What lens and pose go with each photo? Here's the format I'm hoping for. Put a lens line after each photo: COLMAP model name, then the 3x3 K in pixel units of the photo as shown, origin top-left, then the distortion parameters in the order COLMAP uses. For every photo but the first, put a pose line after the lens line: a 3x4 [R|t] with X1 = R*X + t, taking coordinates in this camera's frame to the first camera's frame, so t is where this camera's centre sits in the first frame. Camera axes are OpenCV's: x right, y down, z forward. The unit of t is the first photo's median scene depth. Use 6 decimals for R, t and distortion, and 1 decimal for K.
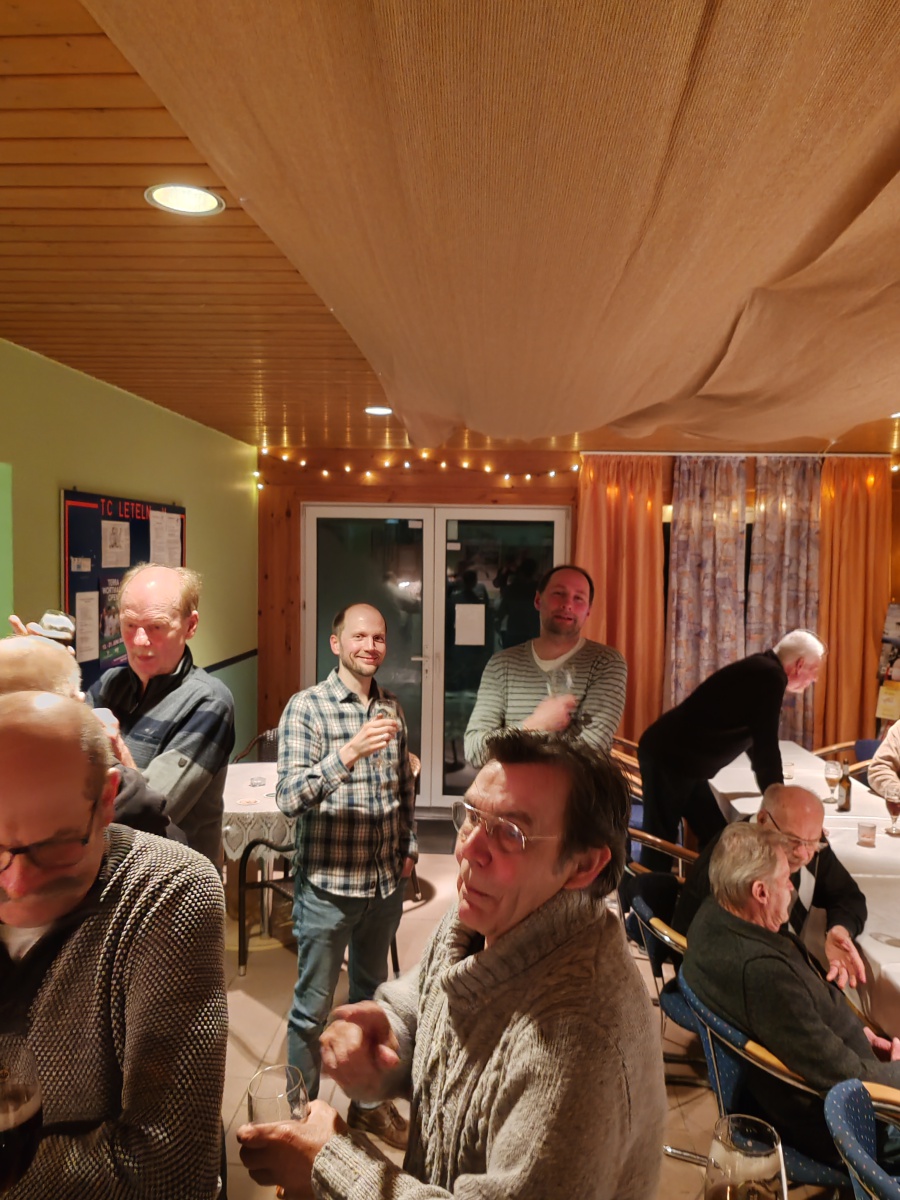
lens RADIAL K [[932.6, 0, 450.5], [0, 932.6, 611.8], [0, 0, 1]] dist [0.035071, -0.022454]
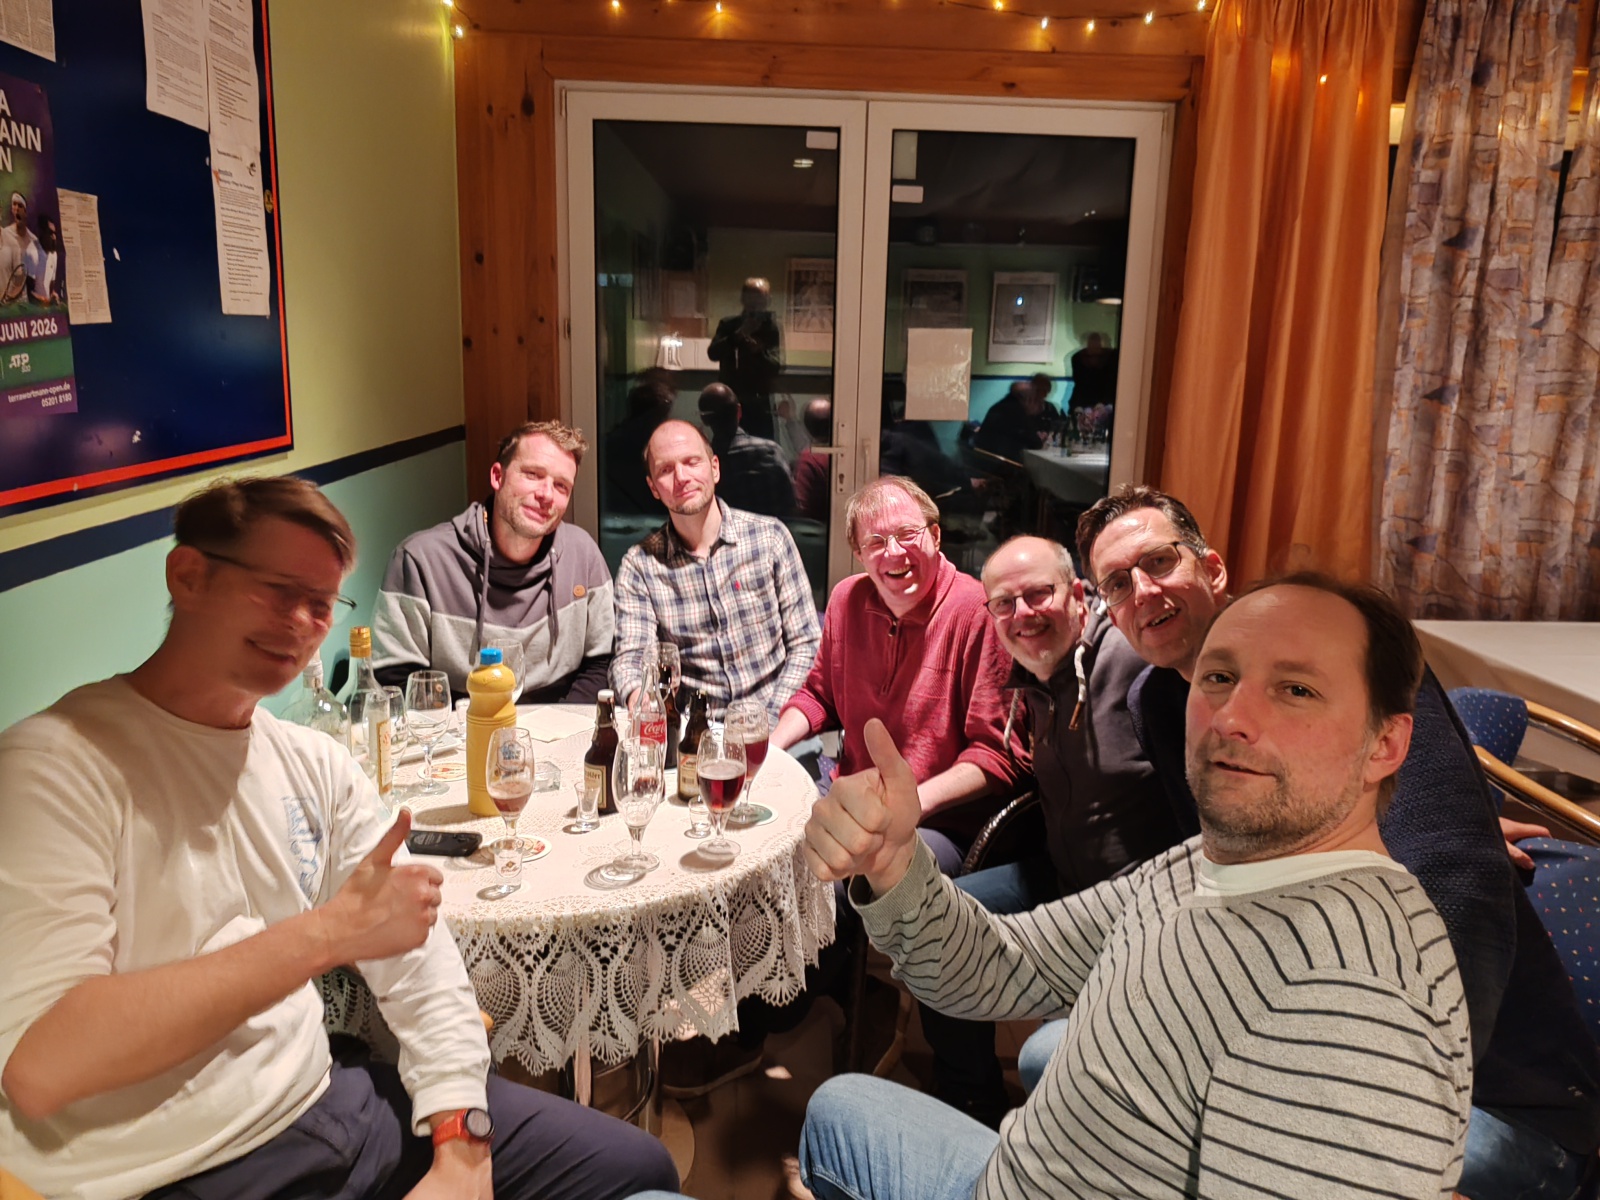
lens RADIAL K [[1243.5, 0, 807.7], [0, 1243.5, 600.0], [0, 0, 1]] dist [0.035071, -0.022454]
pose [[0.994164, -0.009004, 0.107501, -0.115278], [-0.007747, 0.987979, 0.154392, 0.031320], [-0.107599, -0.154324, 0.982144, 0.406312]]
